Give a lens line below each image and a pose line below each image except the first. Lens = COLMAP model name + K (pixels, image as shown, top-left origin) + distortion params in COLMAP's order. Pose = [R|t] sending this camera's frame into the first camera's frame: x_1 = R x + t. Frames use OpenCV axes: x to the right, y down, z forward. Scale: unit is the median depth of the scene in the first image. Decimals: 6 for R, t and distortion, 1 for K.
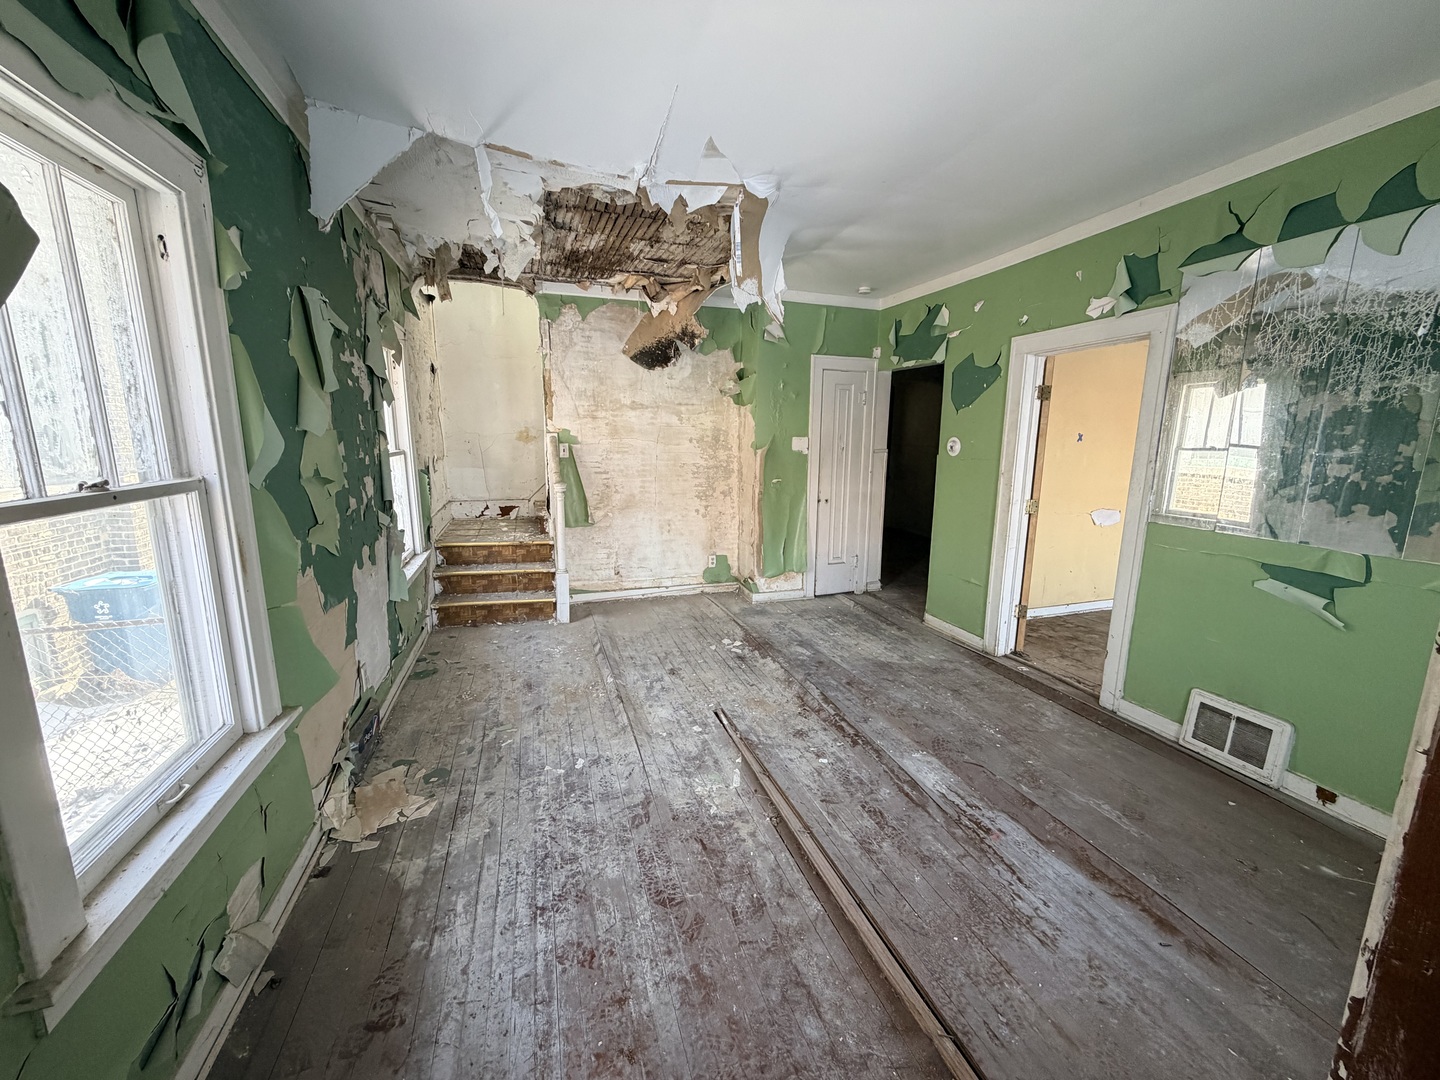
lens RADIAL K [[578.1, 0, 720.4], [0, 578.1, 541.3], [0, 0, 1]] dist [0.000016, -0.000004]
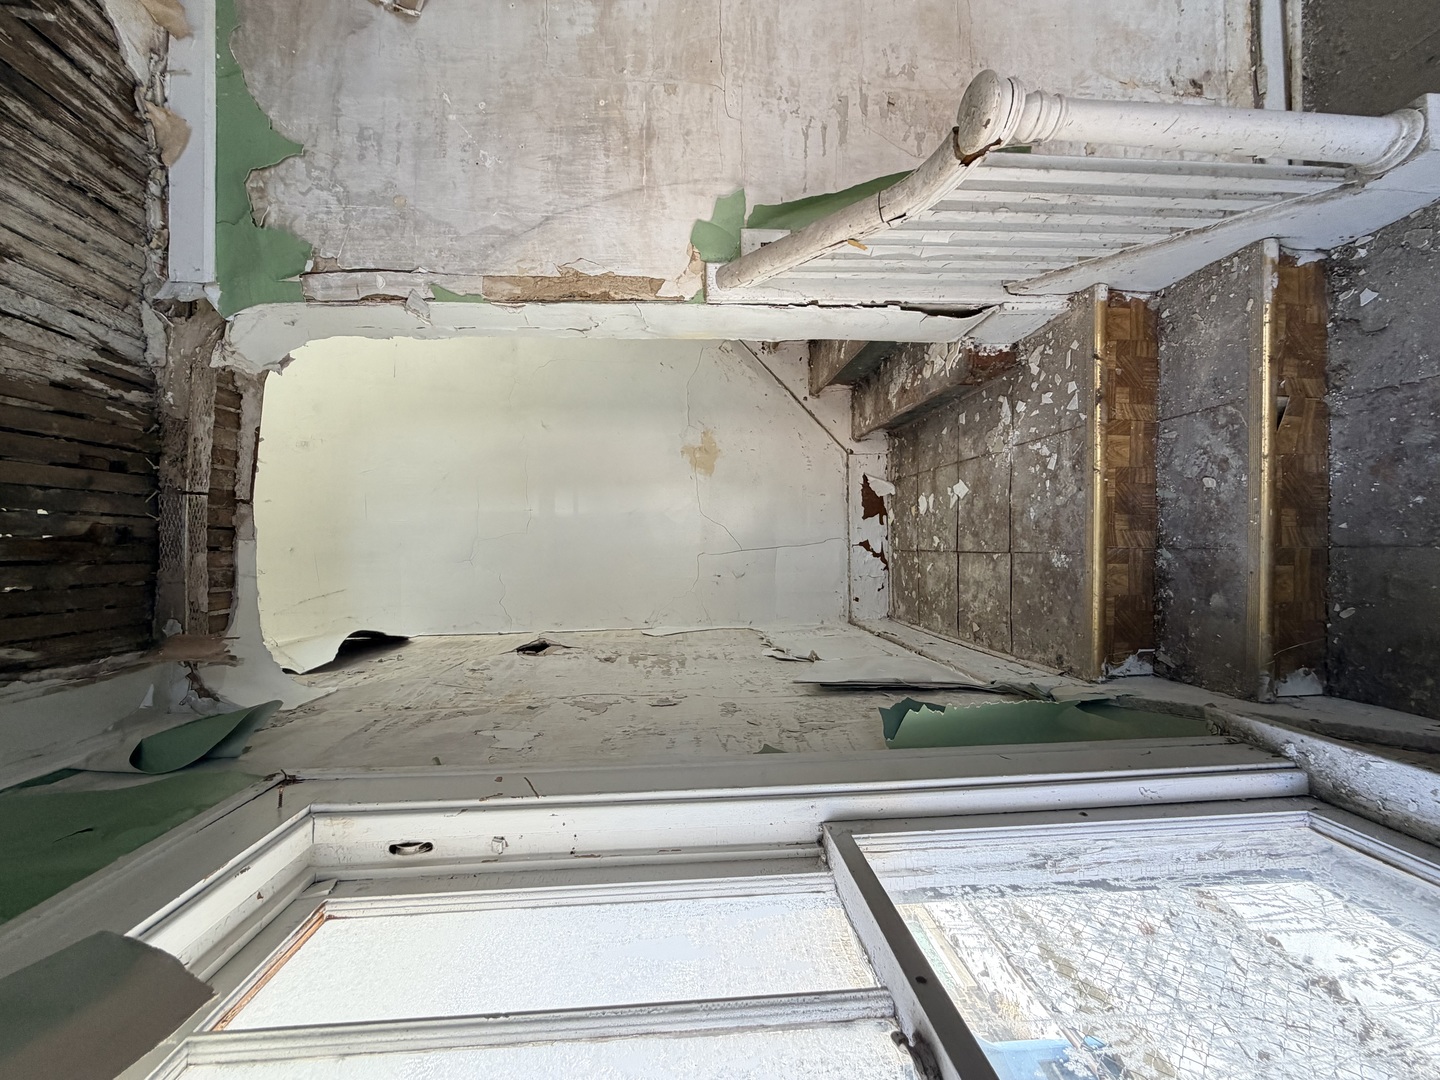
lens RADIAL K [[578.1, 0, 720.4], [0, 578.1, 540.0], [0, 0, 1]] dist [0.000016, -0.000004]
pose [[-0.003389, -0.955768, -0.294103, -0.332192], [0.993784, 0.029506, -0.107341, -0.147831], [0.111271, -0.292639, 0.949727, 0.701401]]
